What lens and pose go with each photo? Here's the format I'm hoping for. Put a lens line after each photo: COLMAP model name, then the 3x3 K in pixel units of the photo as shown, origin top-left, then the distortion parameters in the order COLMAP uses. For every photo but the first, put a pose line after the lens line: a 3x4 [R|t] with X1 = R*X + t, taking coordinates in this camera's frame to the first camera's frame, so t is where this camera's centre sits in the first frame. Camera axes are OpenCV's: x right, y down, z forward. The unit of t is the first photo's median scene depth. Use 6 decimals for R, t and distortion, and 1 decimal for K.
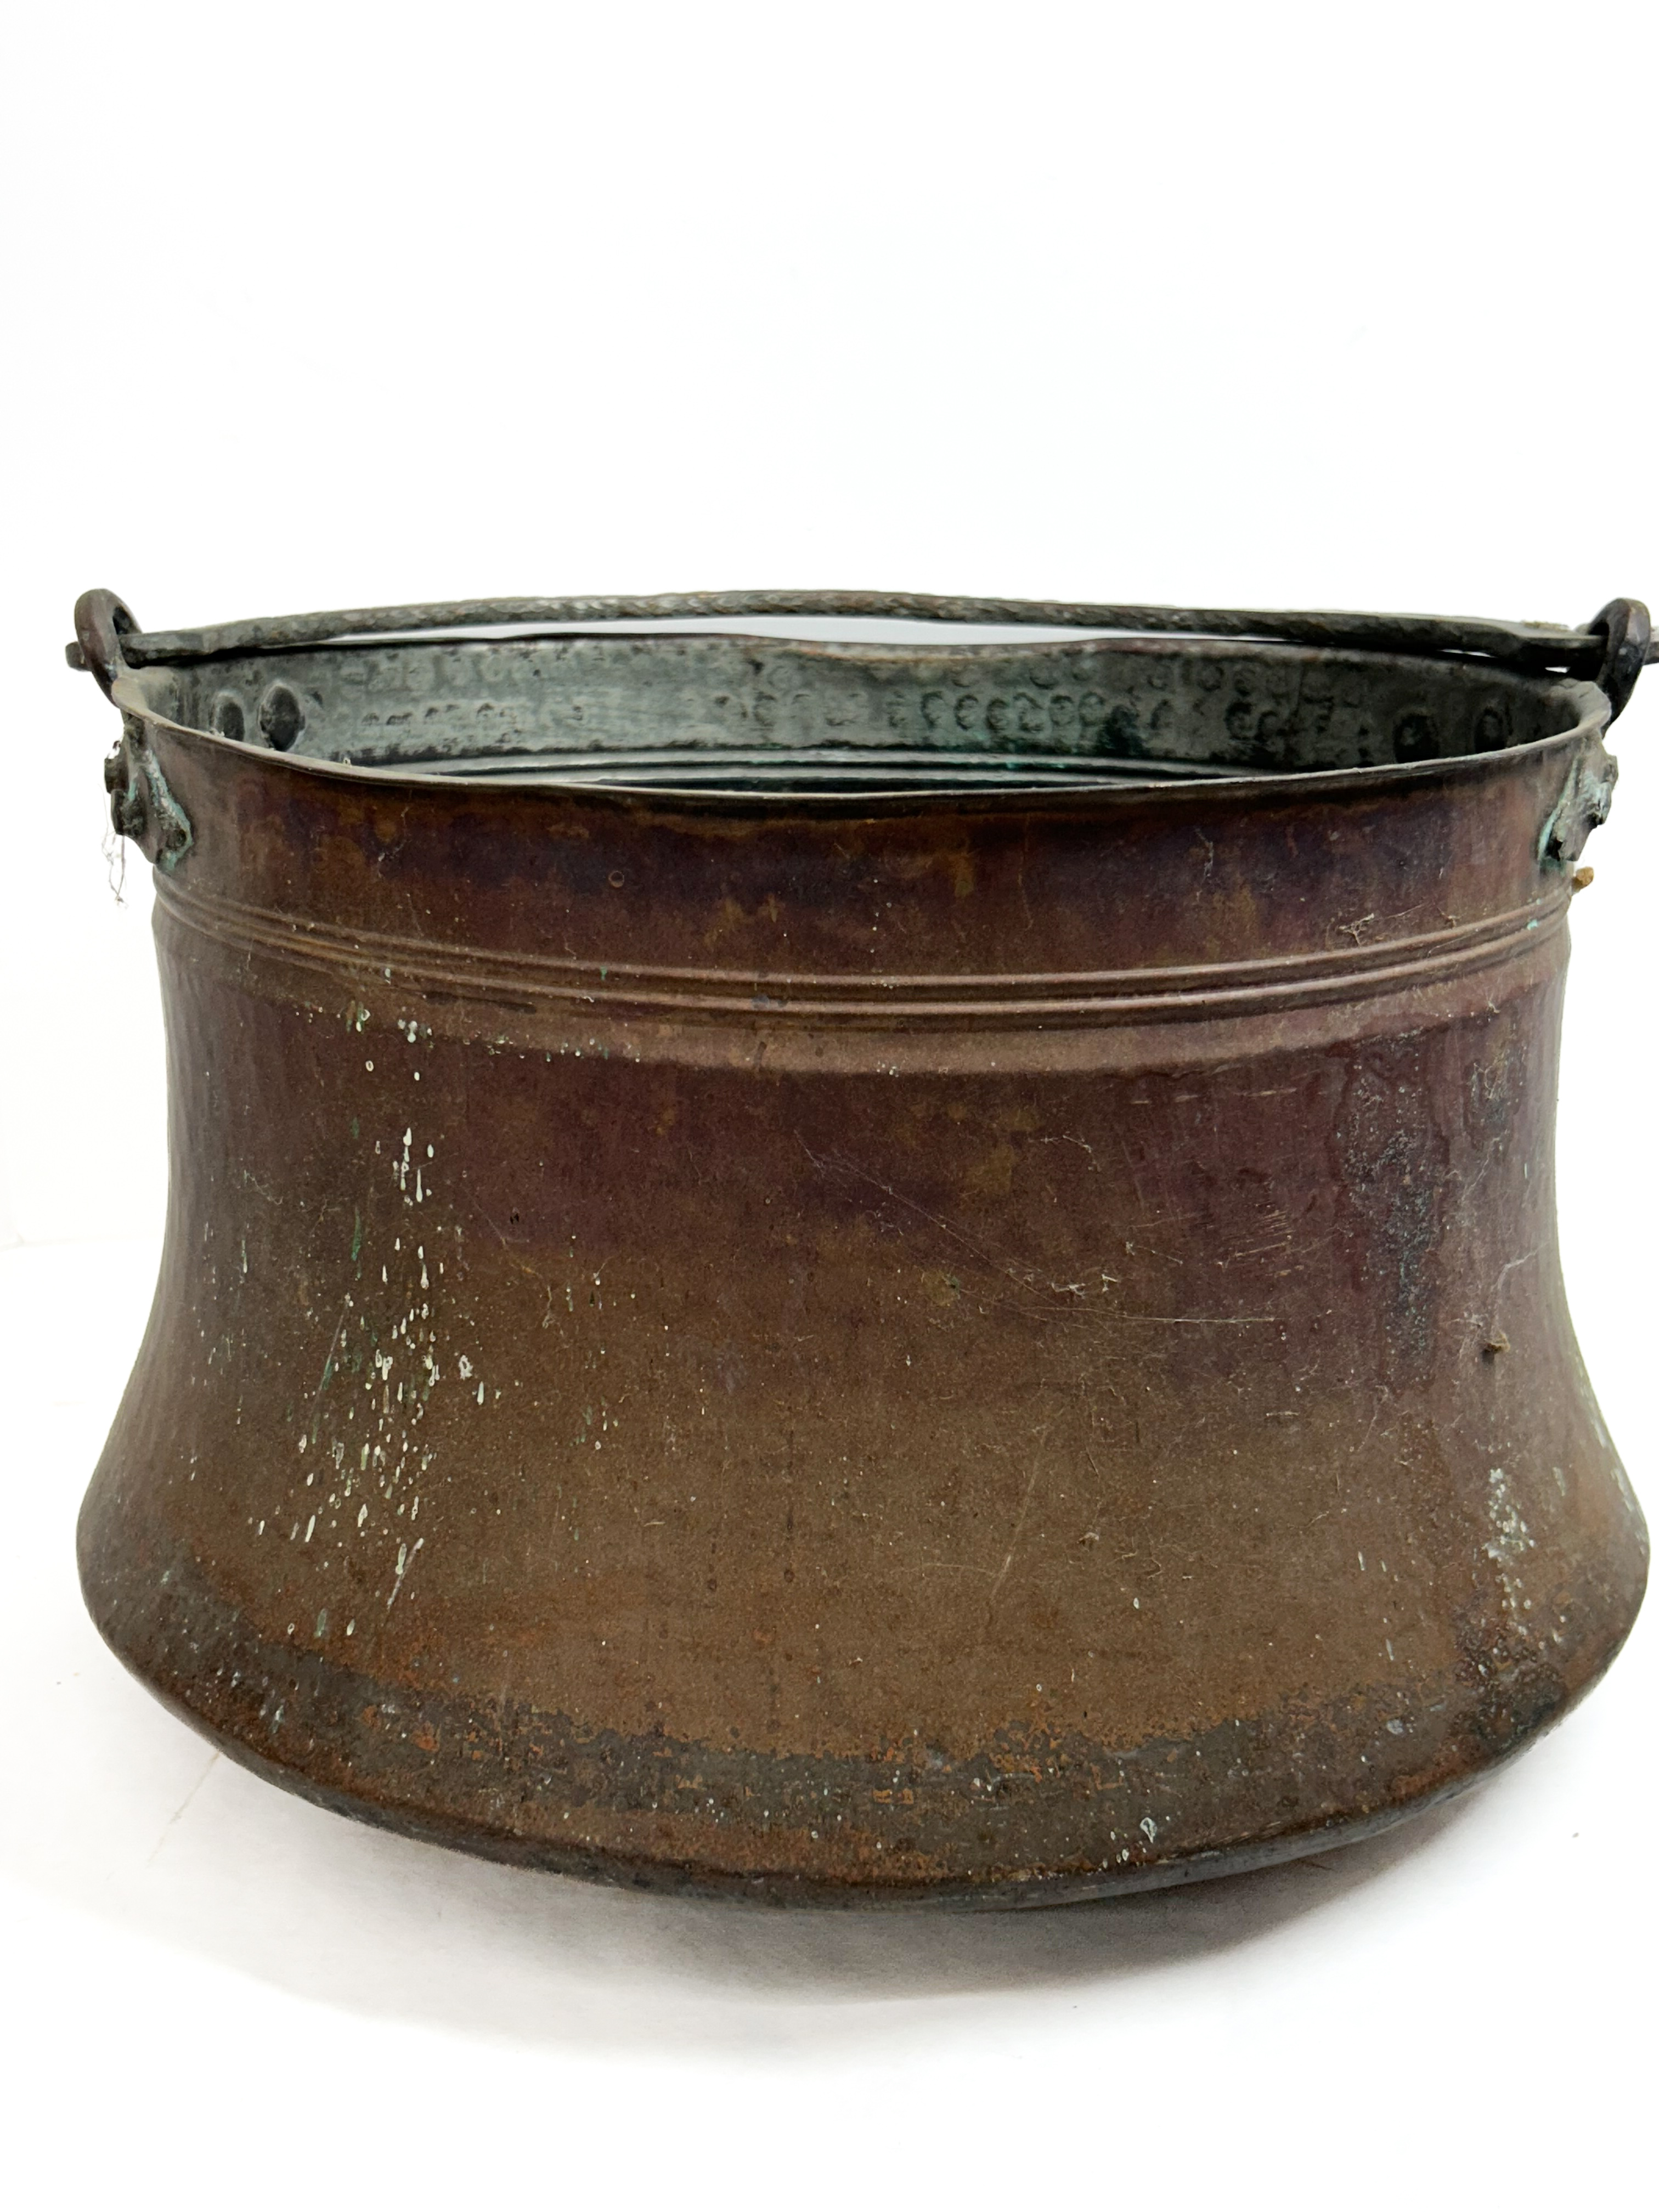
lens RADIAL K [[2306.1, 0, 819.4], [0, 2306.1, 1041.4], [0, 0, 1]] dist [0.177254, -0.525633]
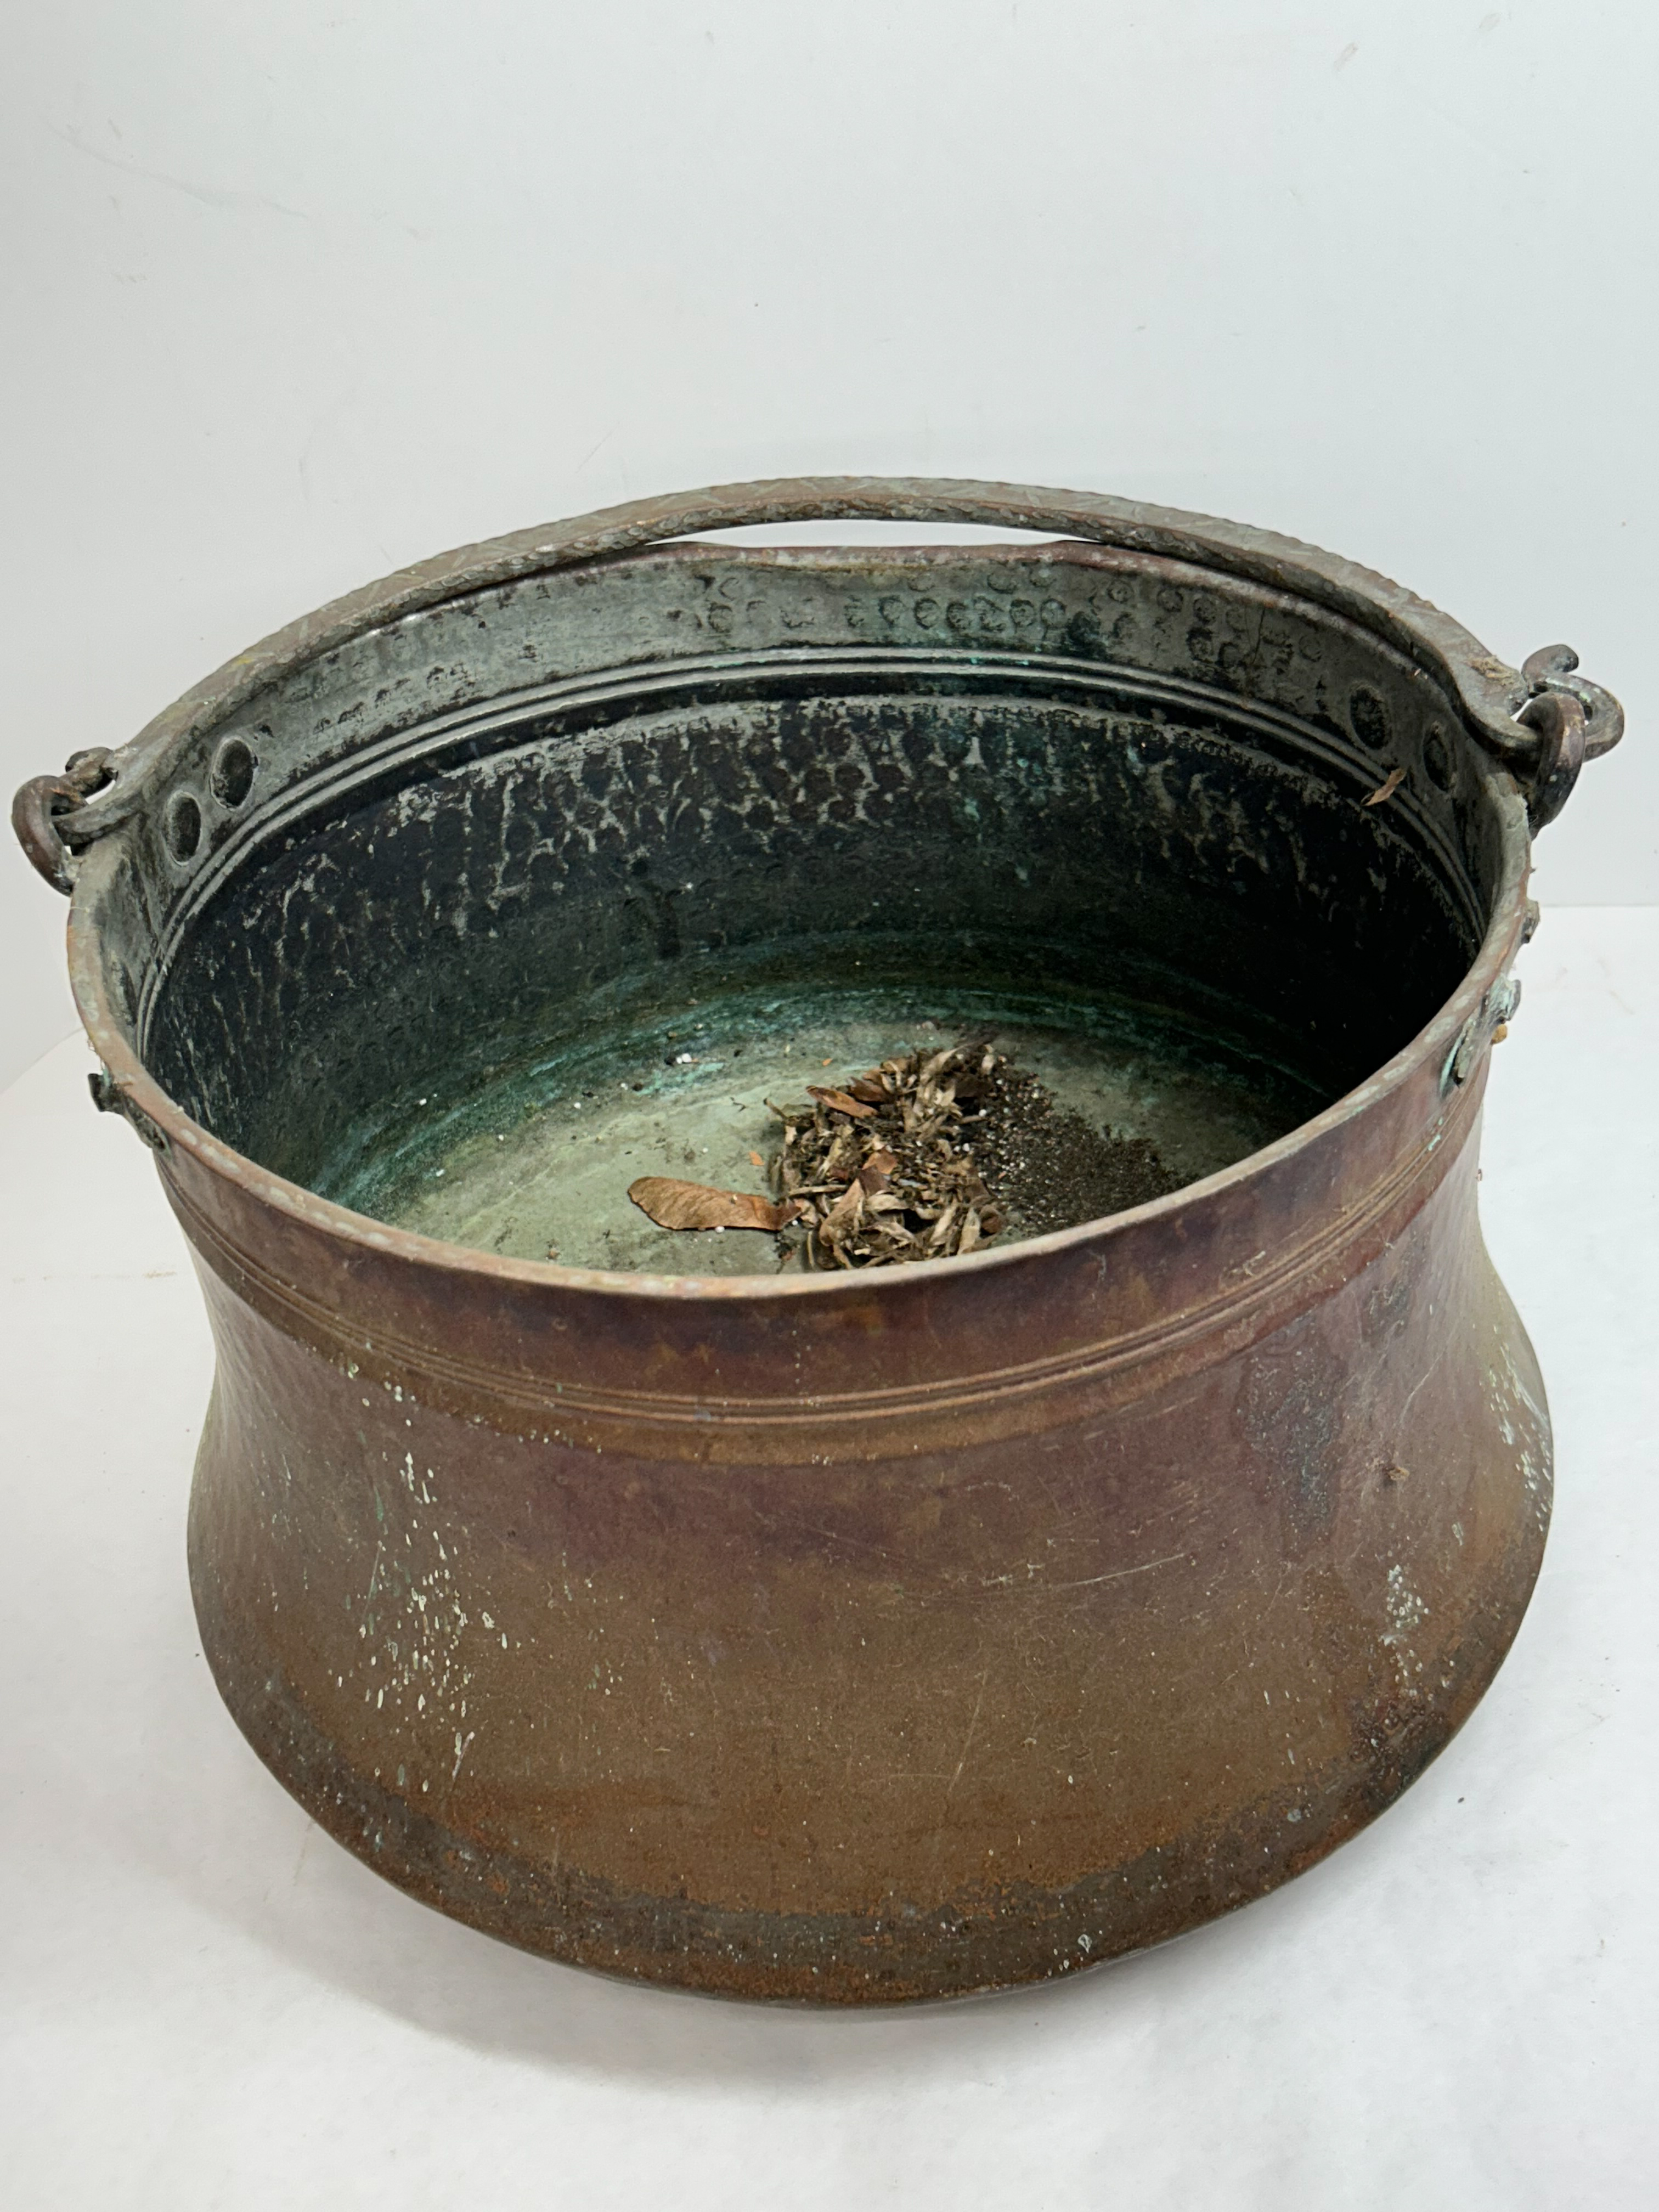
lens RADIAL K [[2310.9, 0, 829.5], [0, 2310.9, 1106.0], [0, 0, 1]] dist [0.171425, -0.598546]
pose [[0.996552, -0.066494, -0.049631, 0.085607], [0.080617, 0.917484, 0.389518, -0.495740], [0.019635, -0.392176, 0.919681, 0.029216]]
